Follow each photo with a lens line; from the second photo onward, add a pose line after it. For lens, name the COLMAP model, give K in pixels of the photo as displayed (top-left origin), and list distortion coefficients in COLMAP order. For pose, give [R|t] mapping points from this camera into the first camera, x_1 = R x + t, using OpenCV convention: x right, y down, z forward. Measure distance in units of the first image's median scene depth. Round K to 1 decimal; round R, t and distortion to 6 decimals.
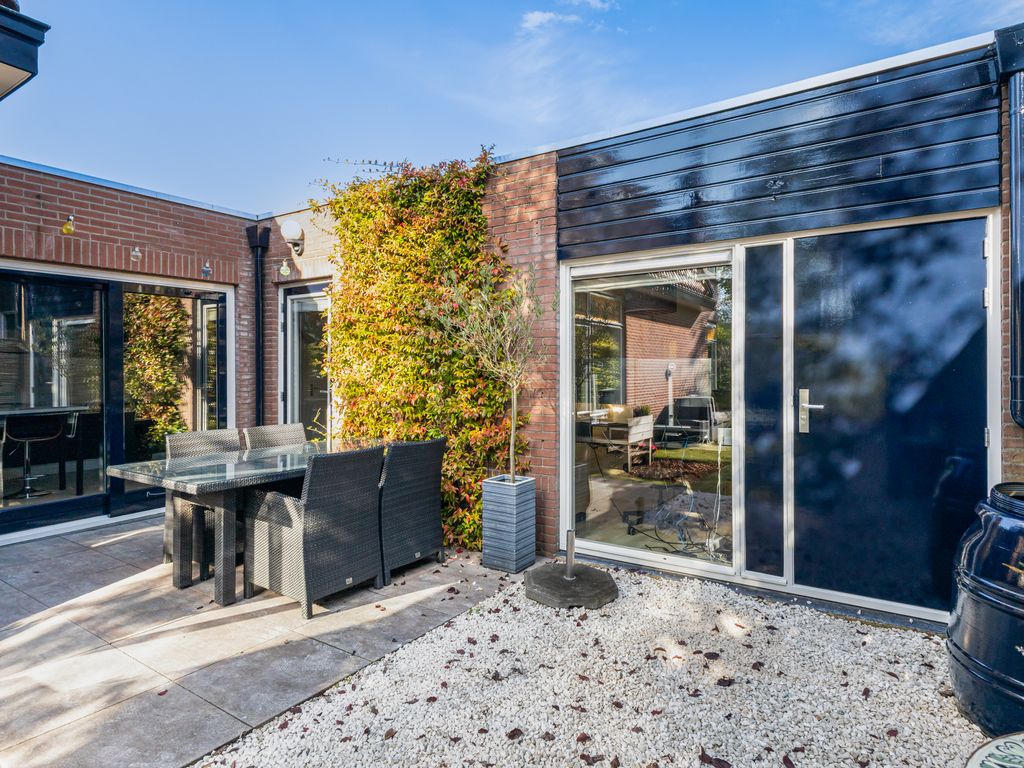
lens RADIAL K [[578.1, 0, 512.0], [0, 578.1, 384.0], [0, 0, 1]] dist [0.001433, 0.000314]
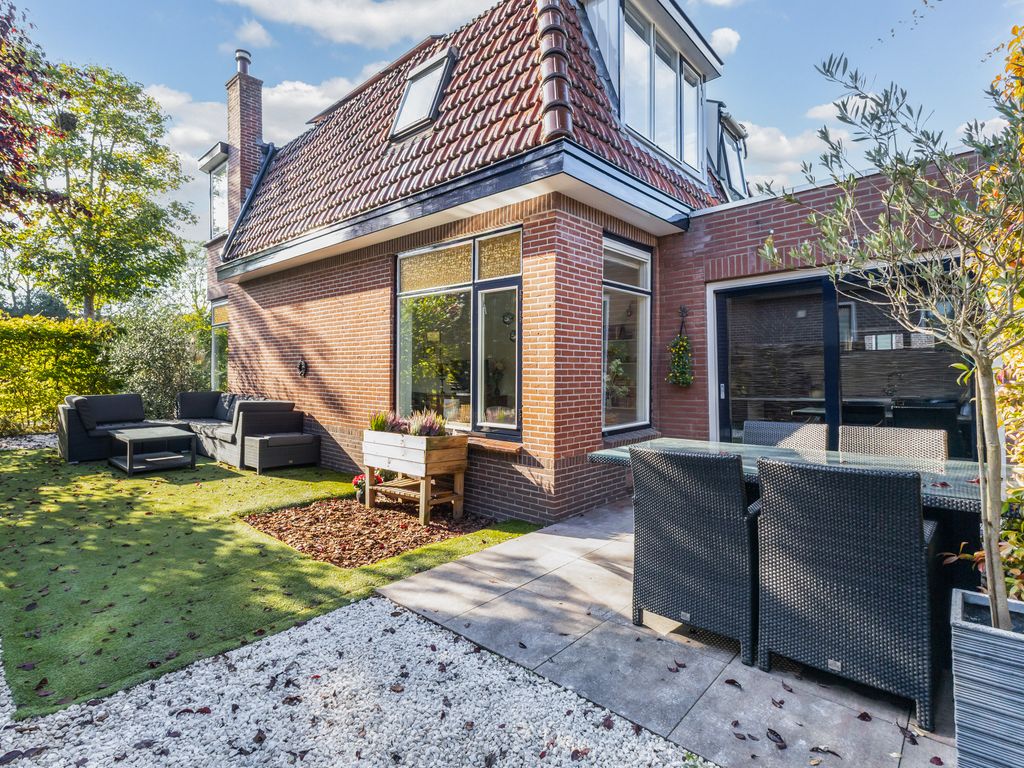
lens RADIAL K [[514.1, 0, 512.0], [0, 514.1, 384.0], [0, 0, 1]] dist [-0.000973, -0.000087]
pose [[-0.142924, 0.009427, -0.989689, 0.429111], [-0.031484, 0.999405, 0.014066, 0.023772], [0.989233, 0.033170, -0.142542, 0.846398]]
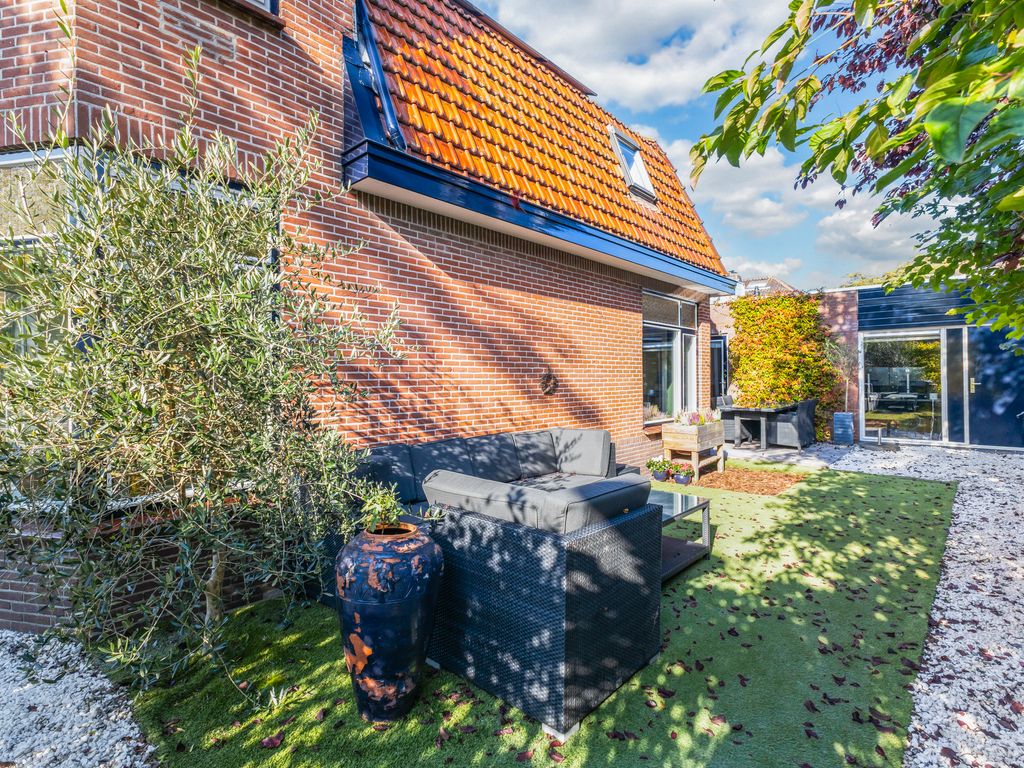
lens RADIAL K [[514.1, 0, 512.0], [0, 514.1, 384.0], [0, 0, 1]] dist [-0.000973, -0.000087]
pose [[0.988758, -0.013575, -0.148909, -1.386886], [0.012399, 0.999884, -0.008825, 0.034023], [0.149012, 0.006879, 0.988811, -1.884514]]
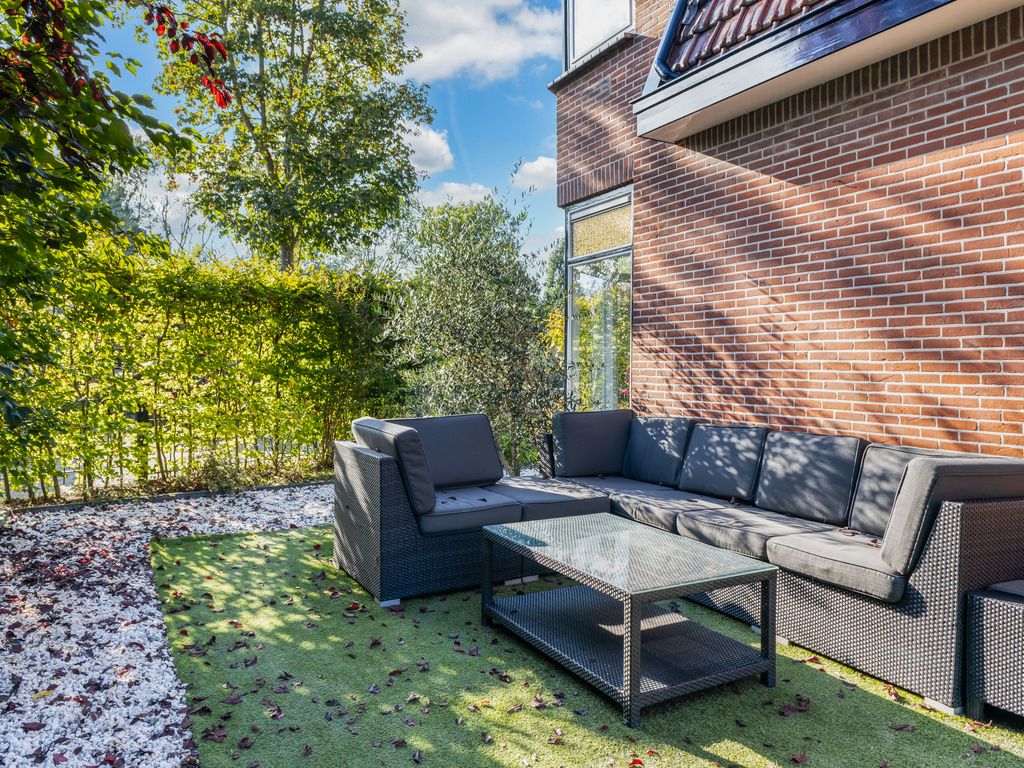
lens RADIAL K [[750.7, 0, 512.0], [0, 750.7, 384.0], [0, 0, 1]] dist [0.051069, 0.000371]
pose [[-0.469953, 0.009014, -0.882645, -0.414531], [-0.027841, 0.999299, 0.025029, 0.059309], [0.882252, 0.036336, -0.469373, -0.456759]]
